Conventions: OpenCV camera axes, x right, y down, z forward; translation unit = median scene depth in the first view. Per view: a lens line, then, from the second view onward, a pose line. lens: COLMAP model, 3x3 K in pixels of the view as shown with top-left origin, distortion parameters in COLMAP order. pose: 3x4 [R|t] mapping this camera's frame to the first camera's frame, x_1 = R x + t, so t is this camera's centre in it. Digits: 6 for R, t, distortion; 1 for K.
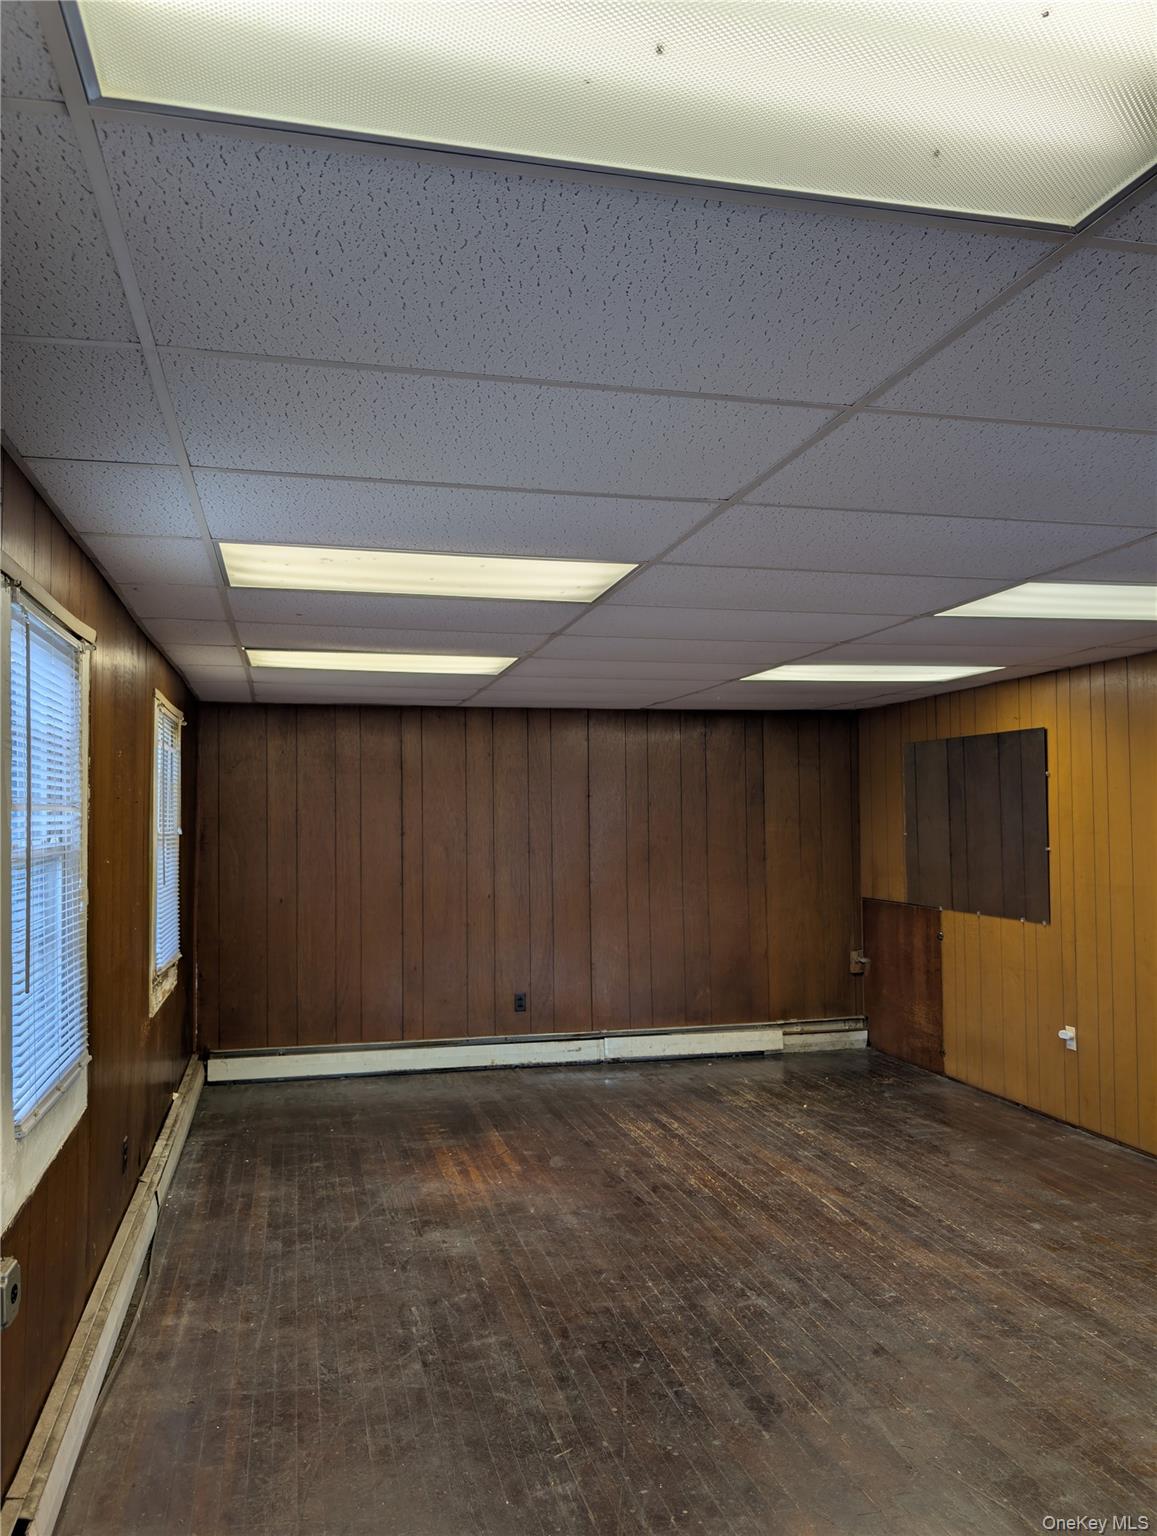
lens RADIAL K [[1144.6, 0, 578.4], [0, 1144.6, 770.7], [0, 0, 1]] dist [0.007988, -0.020132]
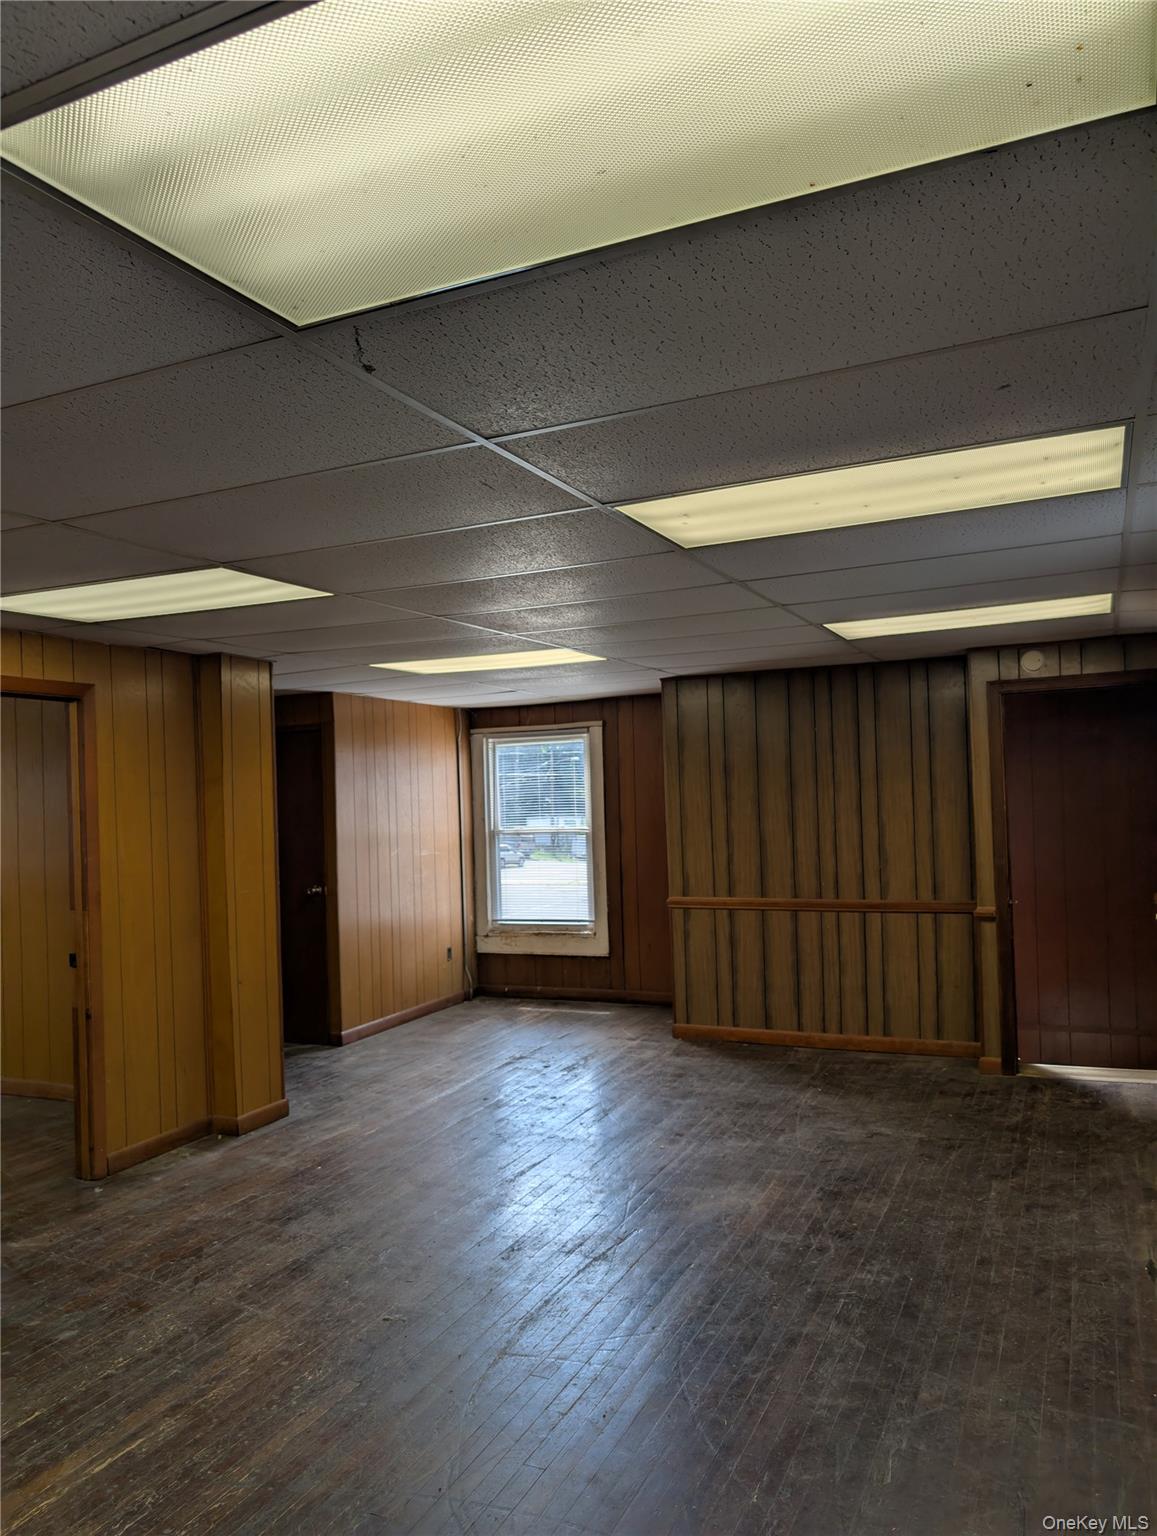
lens RADIAL K [[1144.6, 0, 576.7], [0, 1144.6, 770.3], [0, 0, 1]] dist [0.007988, -0.020132]
pose [[-0.784195, 0.050794, 0.618432, -0.466973], [0.014308, 0.997859, -0.063814, 0.083580], [-0.620350, -0.041194, -0.783243, 1.749333]]
